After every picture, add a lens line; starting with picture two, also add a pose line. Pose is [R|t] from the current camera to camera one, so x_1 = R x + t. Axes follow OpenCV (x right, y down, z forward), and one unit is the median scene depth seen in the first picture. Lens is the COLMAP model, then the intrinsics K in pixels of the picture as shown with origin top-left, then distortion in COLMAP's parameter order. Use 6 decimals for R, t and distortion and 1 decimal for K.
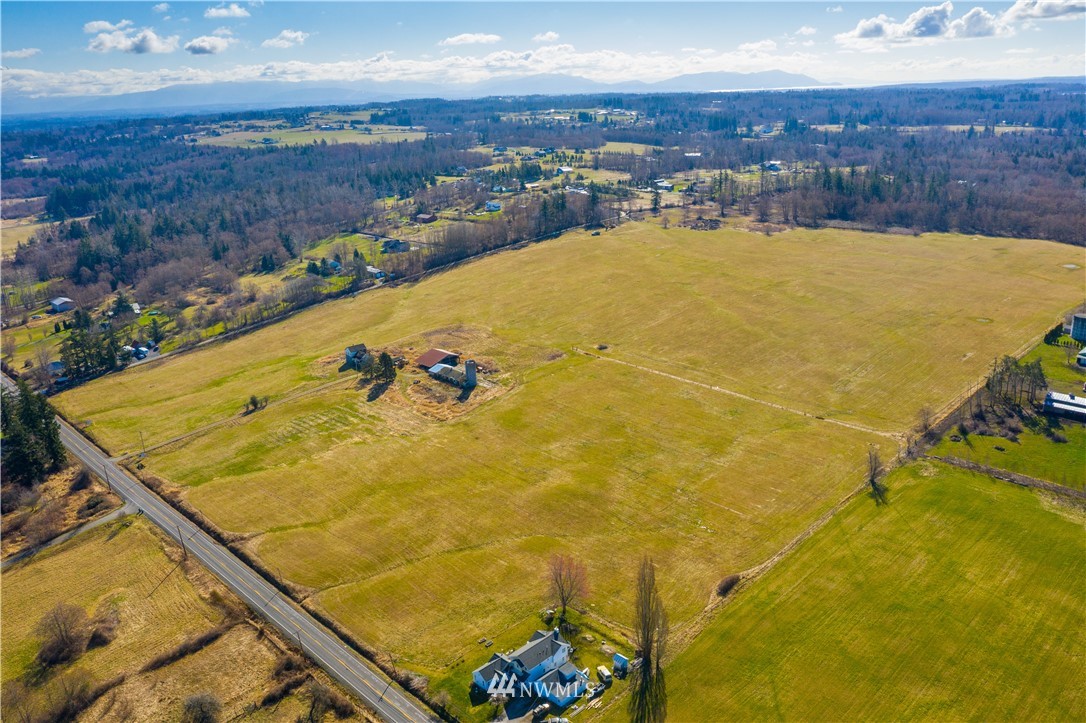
lens RADIAL K [[851.1, 0, 543.0], [0, 851.1, 361.5], [0, 0, 1]] dist [-0.016684, 0.003542]
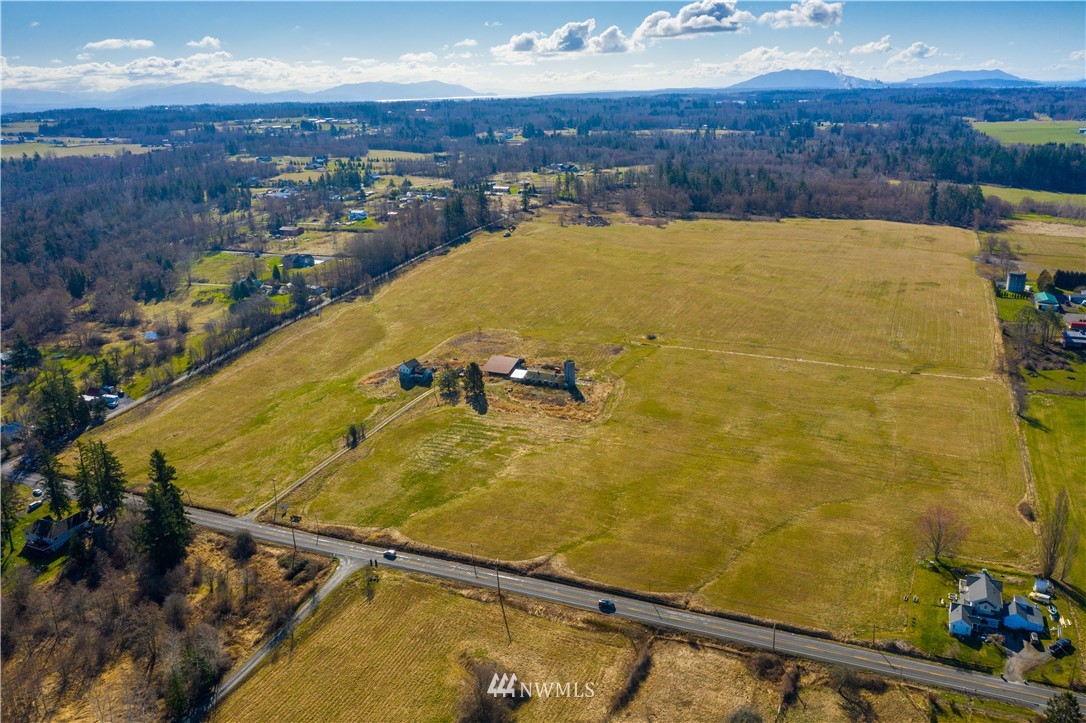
lens RADIAL K [[851.1, 0, 543.0], [0, 851.1, 361.5], [0, 0, 1]] dist [-0.016684, 0.003542]
pose [[0.928795, -0.105139, 0.355366, -0.388119], [0.109014, 0.993998, 0.009163, -0.010199], [-0.354197, 0.030229, 0.934682, 0.078937]]
